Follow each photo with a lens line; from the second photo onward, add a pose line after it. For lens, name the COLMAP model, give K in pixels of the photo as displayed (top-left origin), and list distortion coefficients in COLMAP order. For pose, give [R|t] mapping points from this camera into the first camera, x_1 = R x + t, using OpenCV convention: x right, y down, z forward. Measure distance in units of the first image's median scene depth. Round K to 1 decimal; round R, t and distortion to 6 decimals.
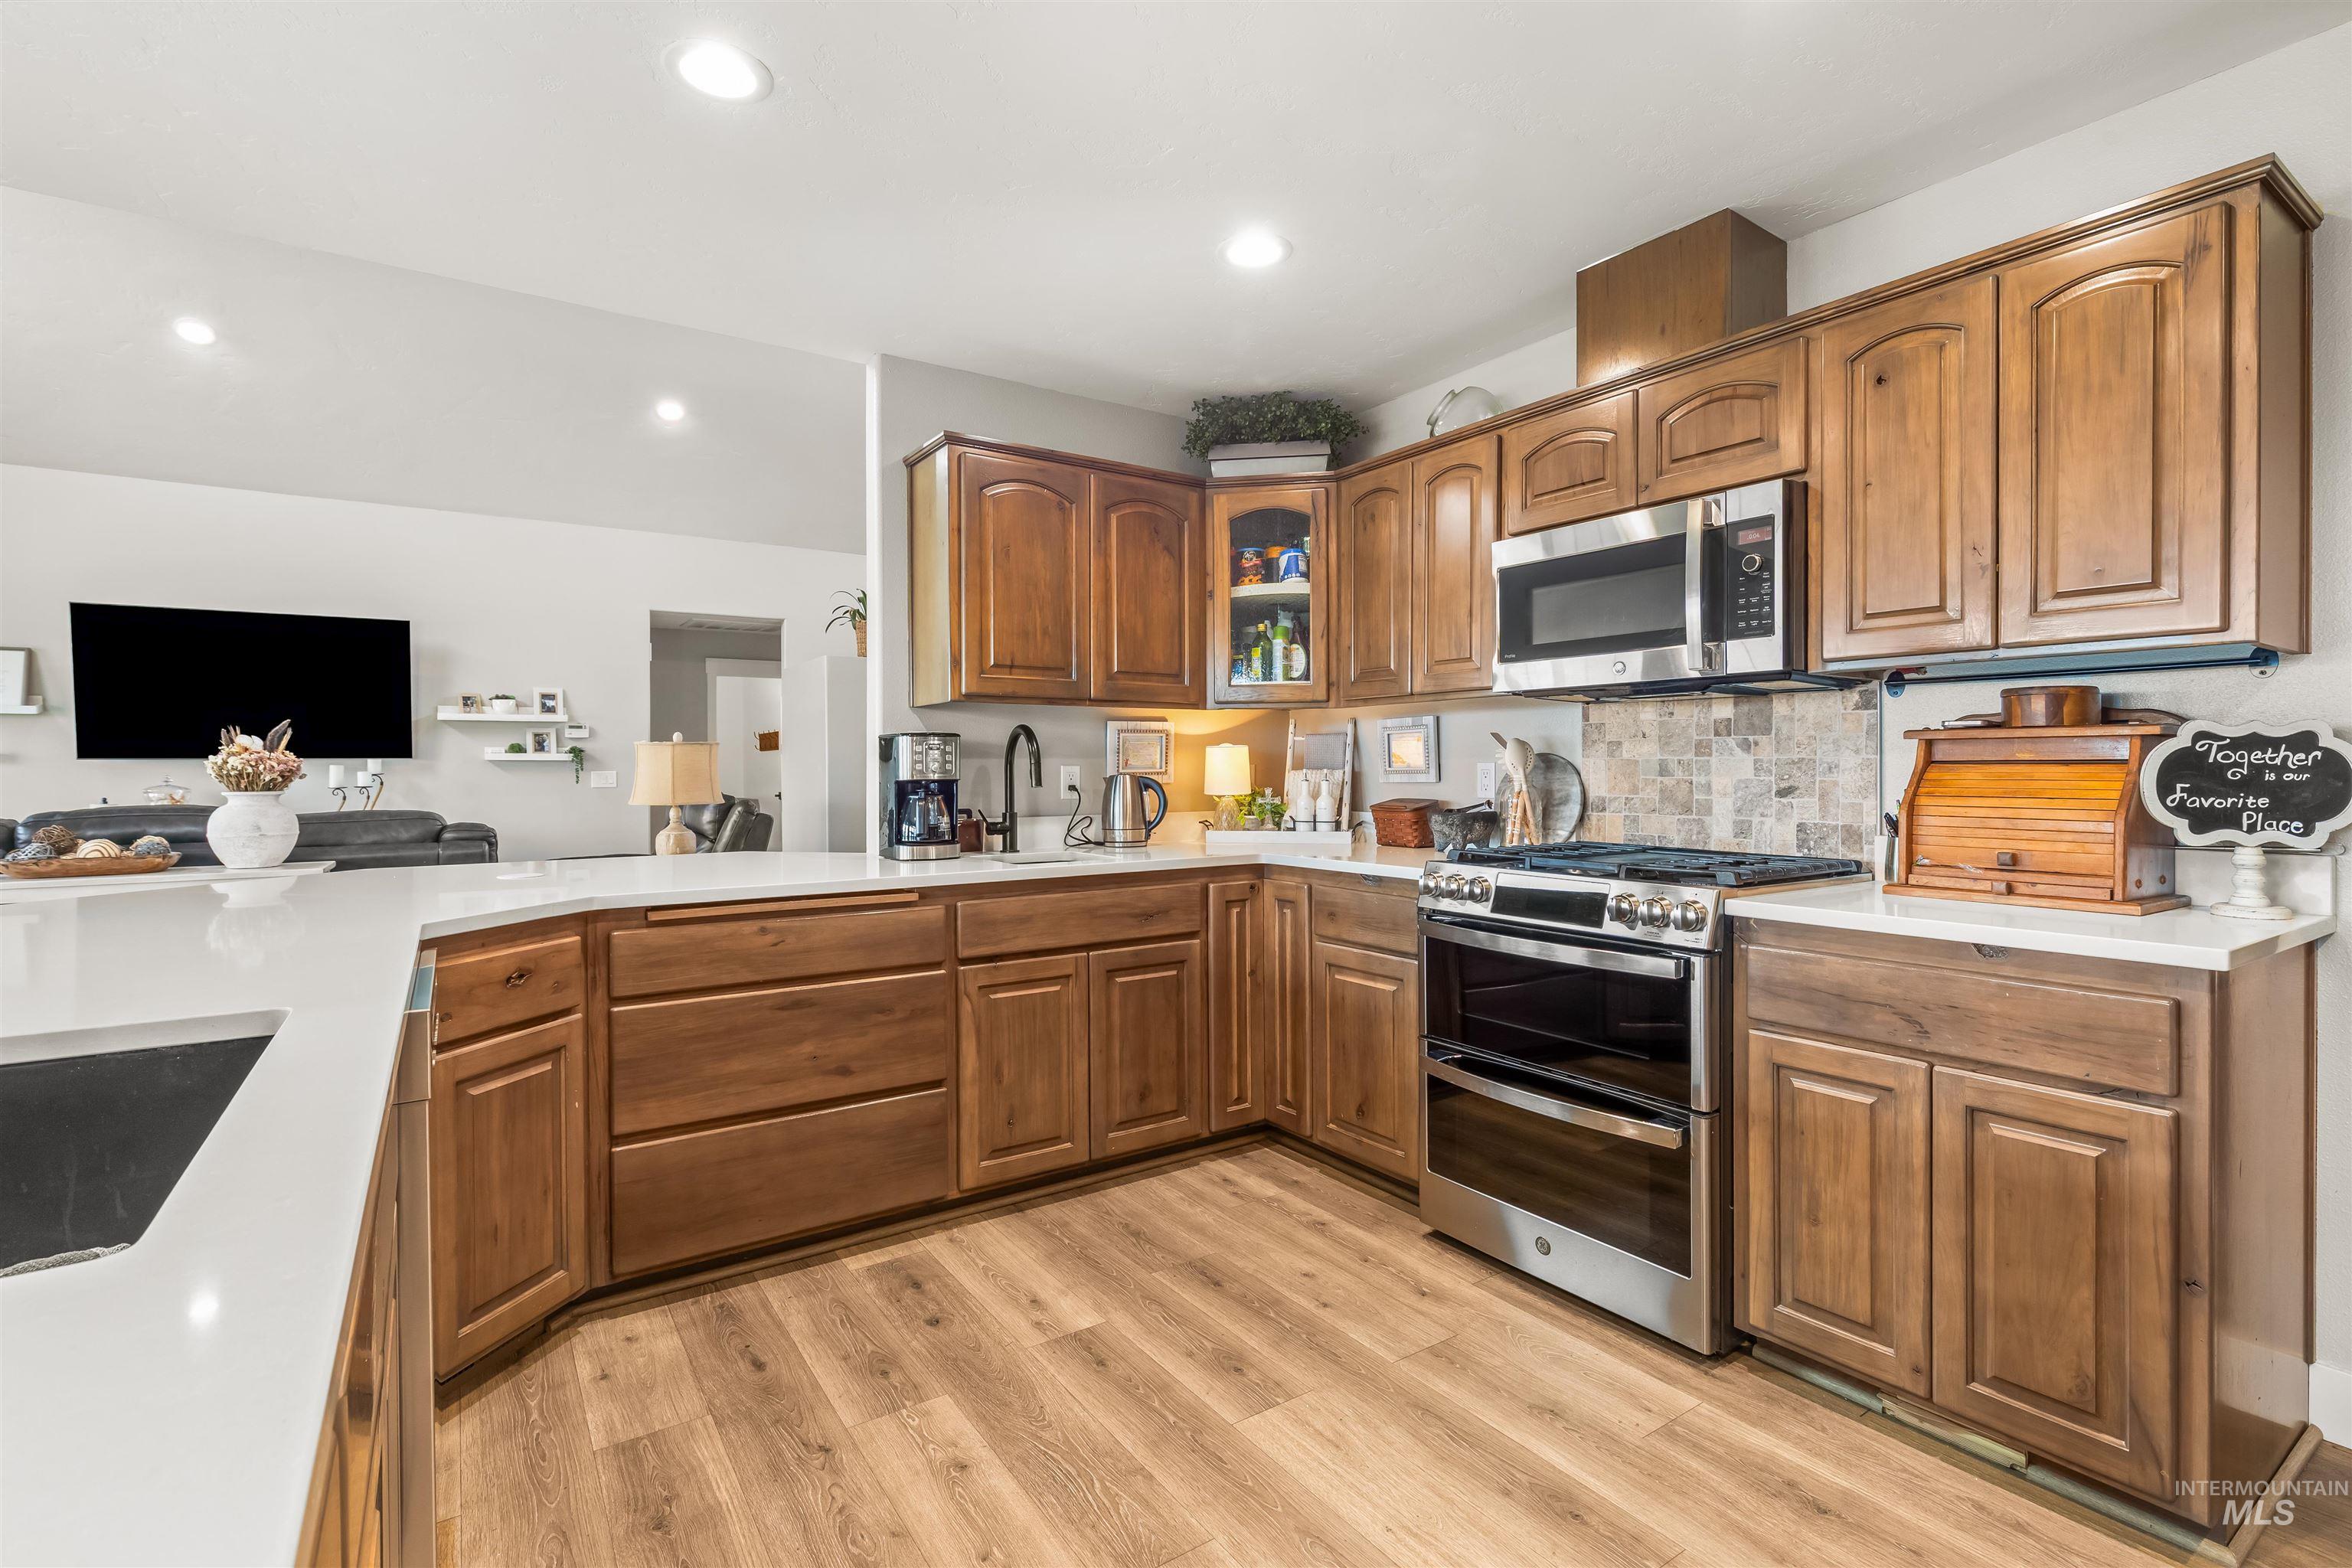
lens RADIAL K [[1076.8, 0, 1177.5], [0, 1076.8, 769.8], [0, 0, 1]] dist [0.000682, -0.001021]
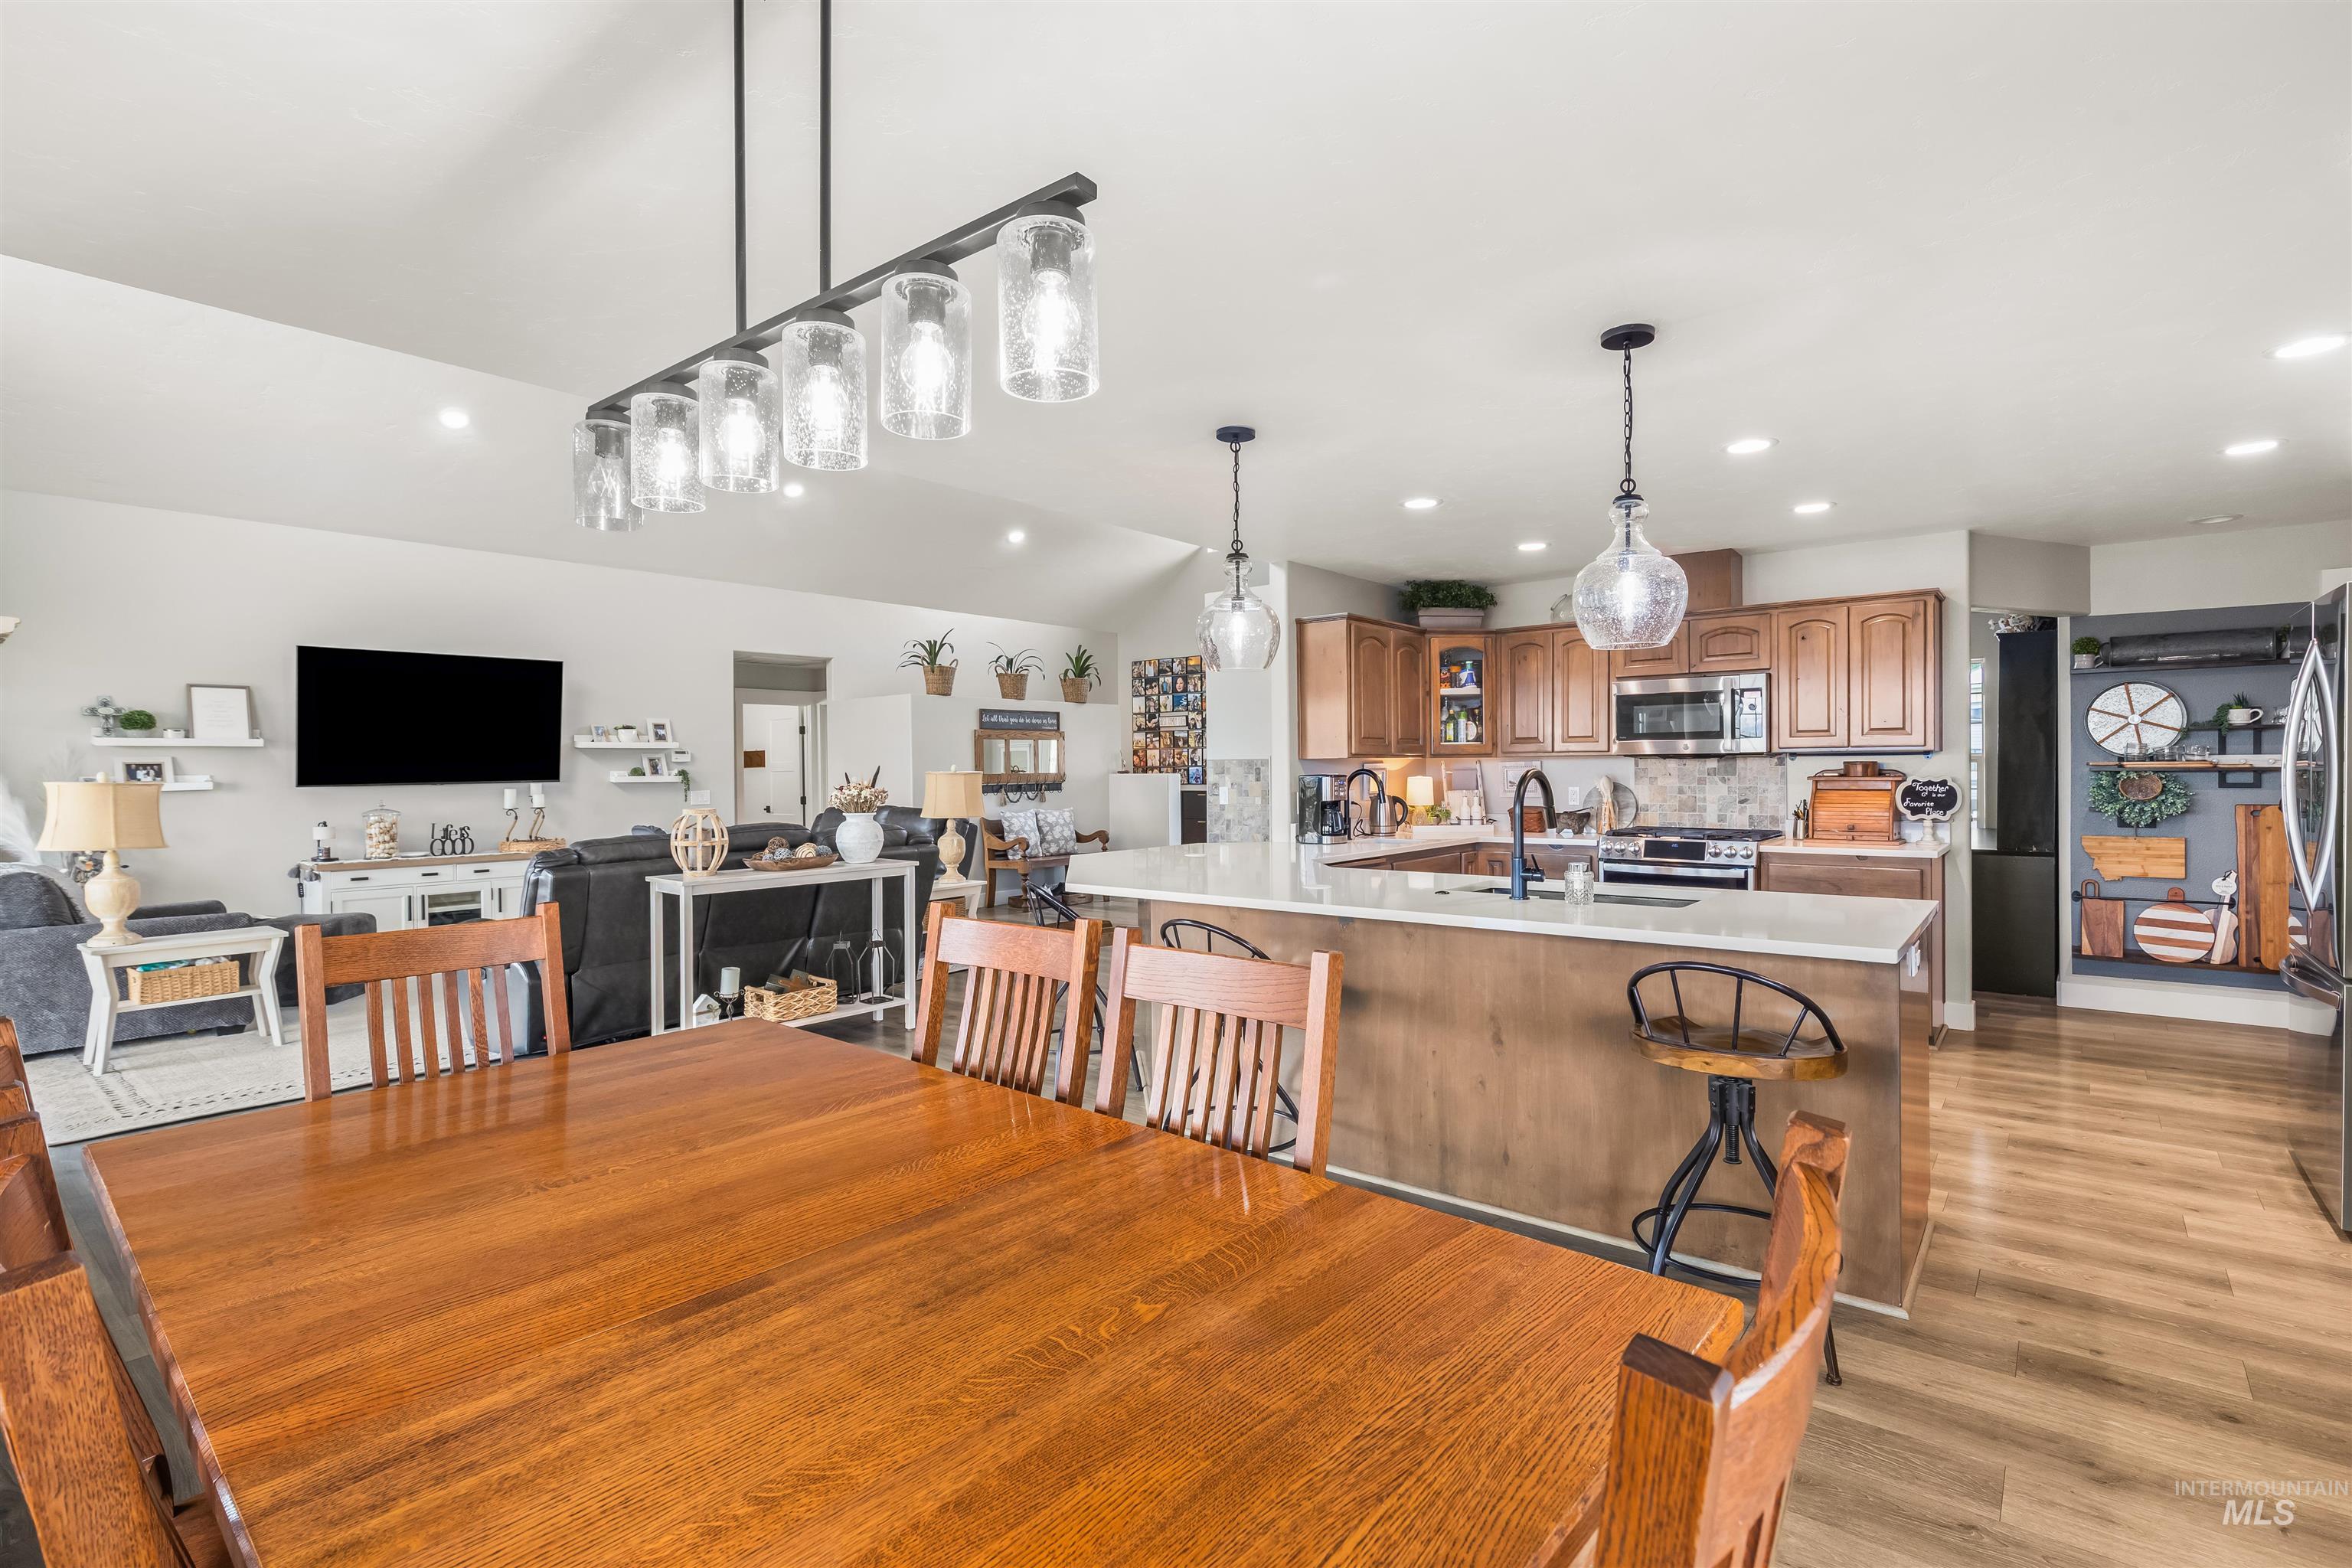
lens RADIAL K [[1081.1, 0, 1172.9], [0, 1081.1, 774.8], [0, 0, 1]] dist [-0.001529, 0.000855]
pose [[0.960469, -0.007064, 0.278296, -1.123867], [0.006784, 0.999975, 0.001970, -0.044098], [-0.278303, -0.000004, 0.960493, -0.778113]]
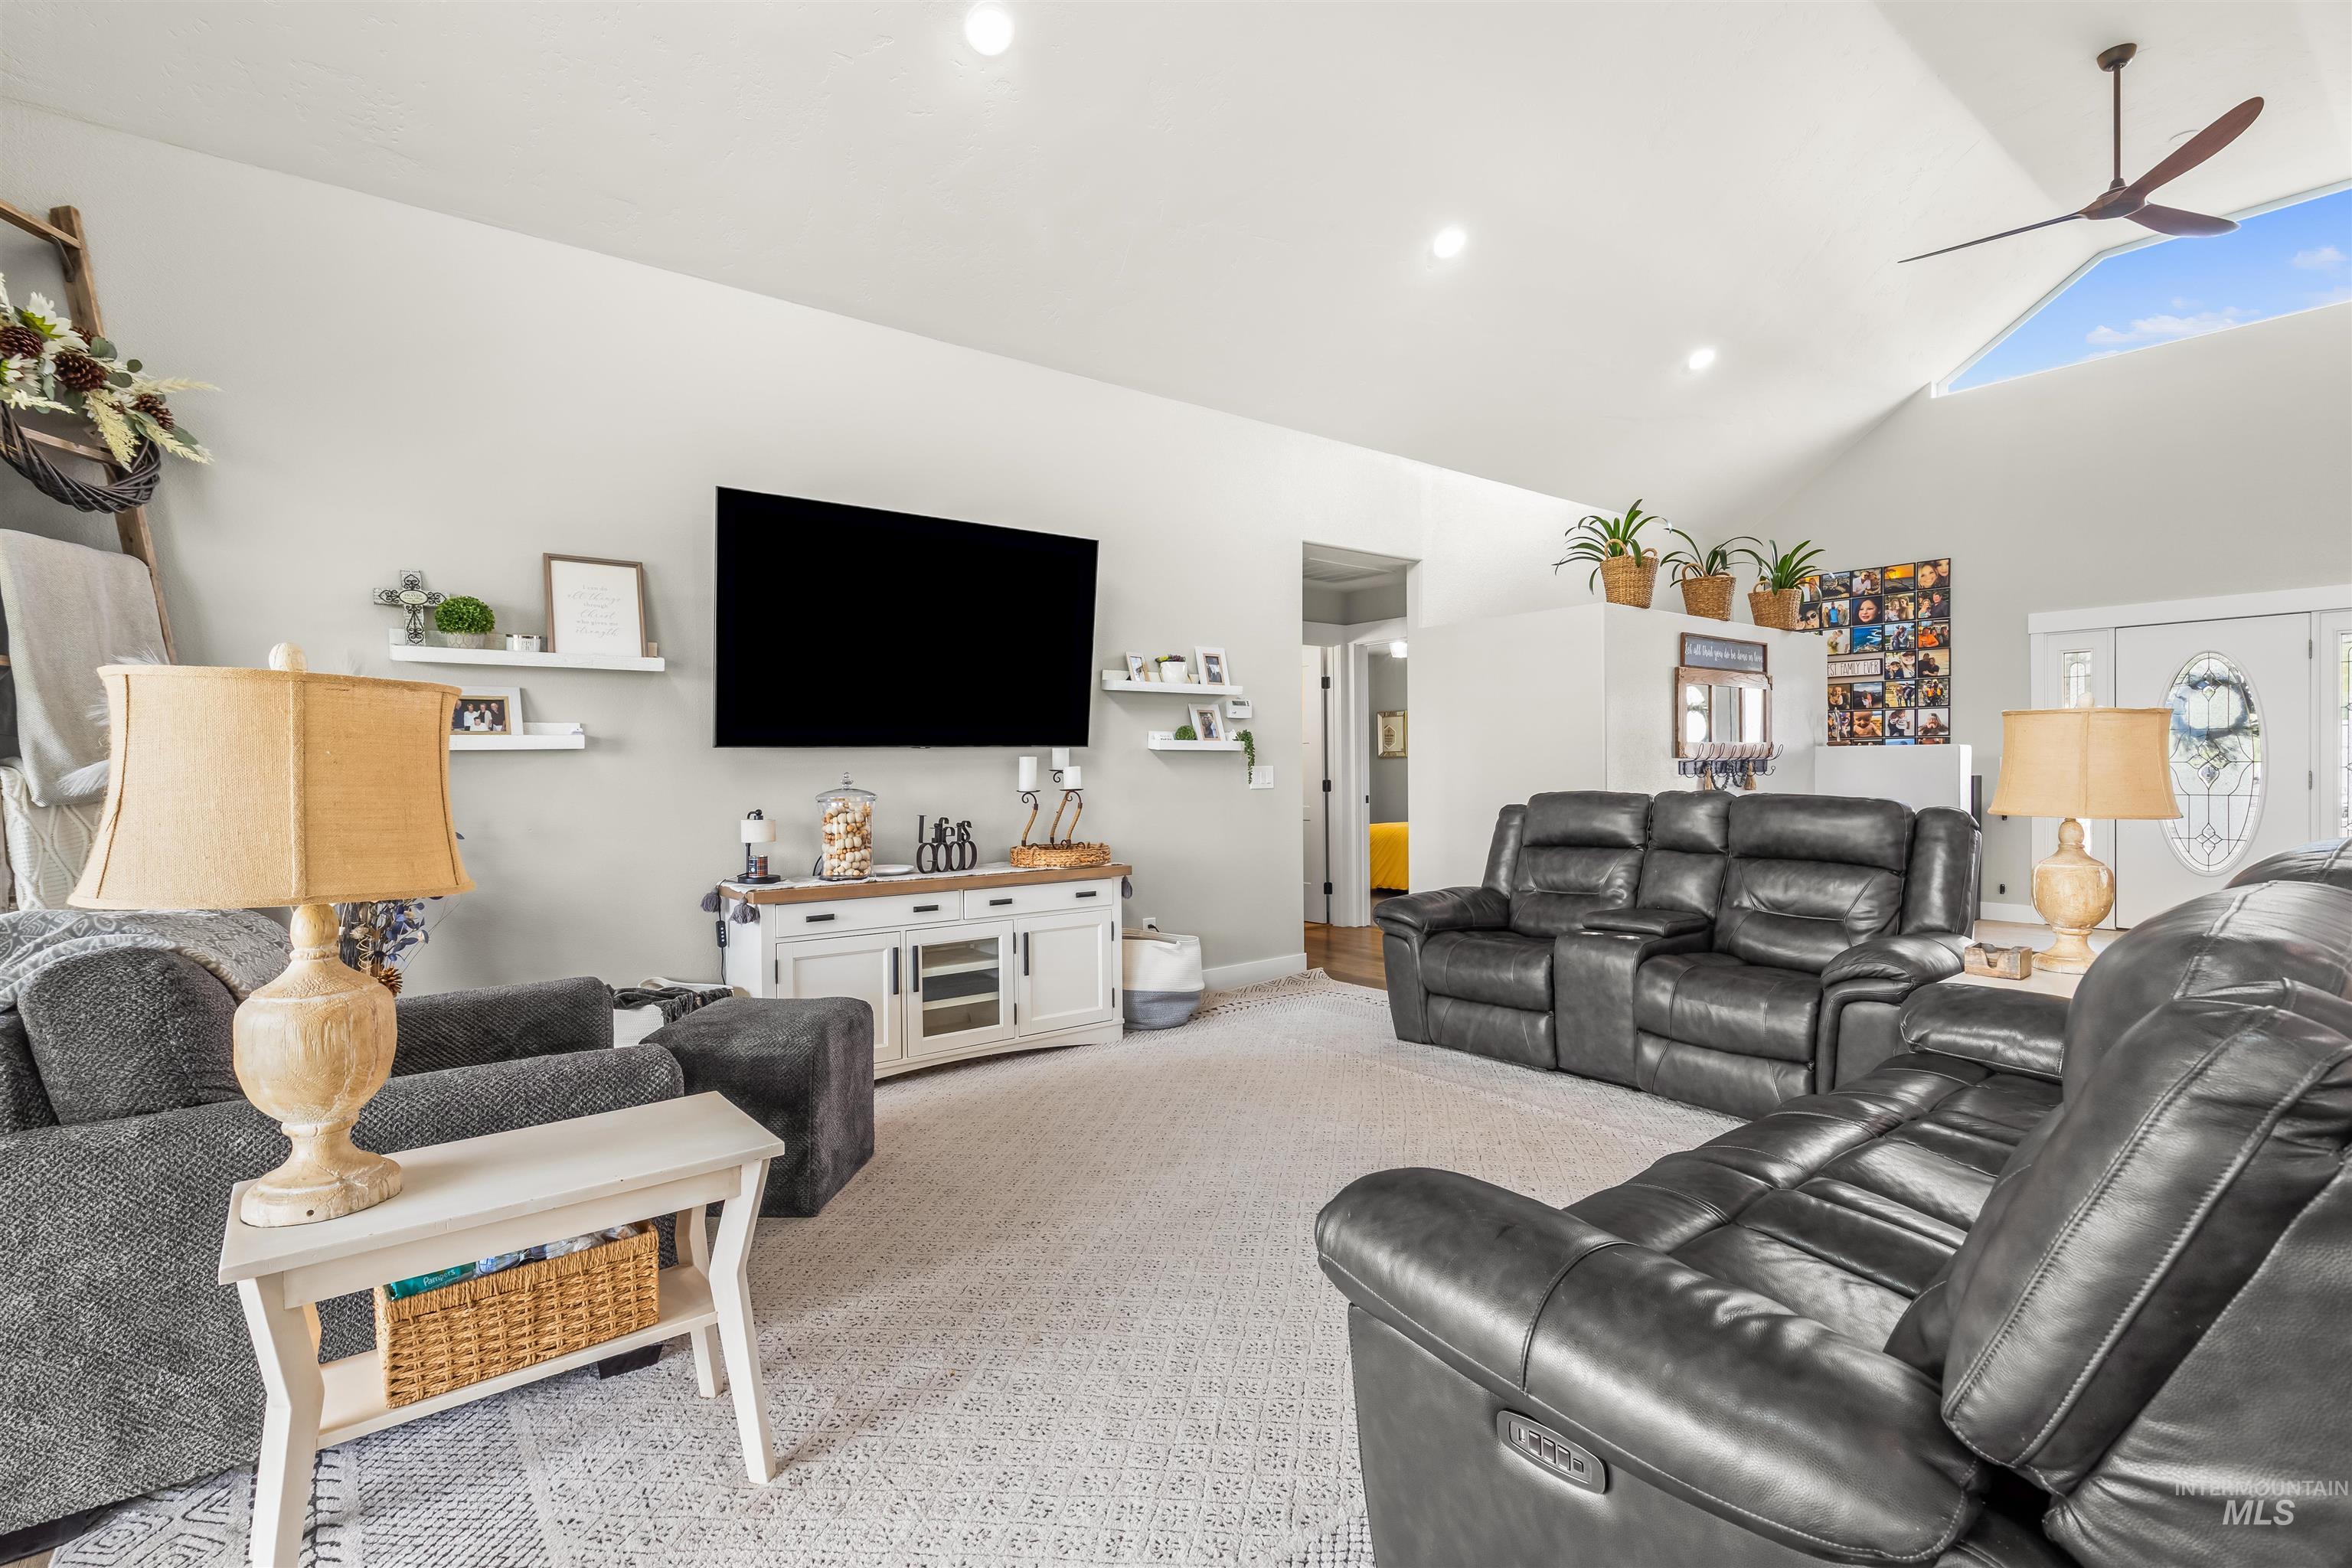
lens RADIAL K [[1064.1, 0, 1173.0], [0, 1064.1, 775.0], [0, 0, 1]] dist [0.003165, -0.000231]
pose [[0.997878, -0.004380, 0.064965, -1.942390], [0.004068, 0.999980, 0.004924, 0.011222], [-0.064985, -0.004649, 0.997875, 0.920651]]
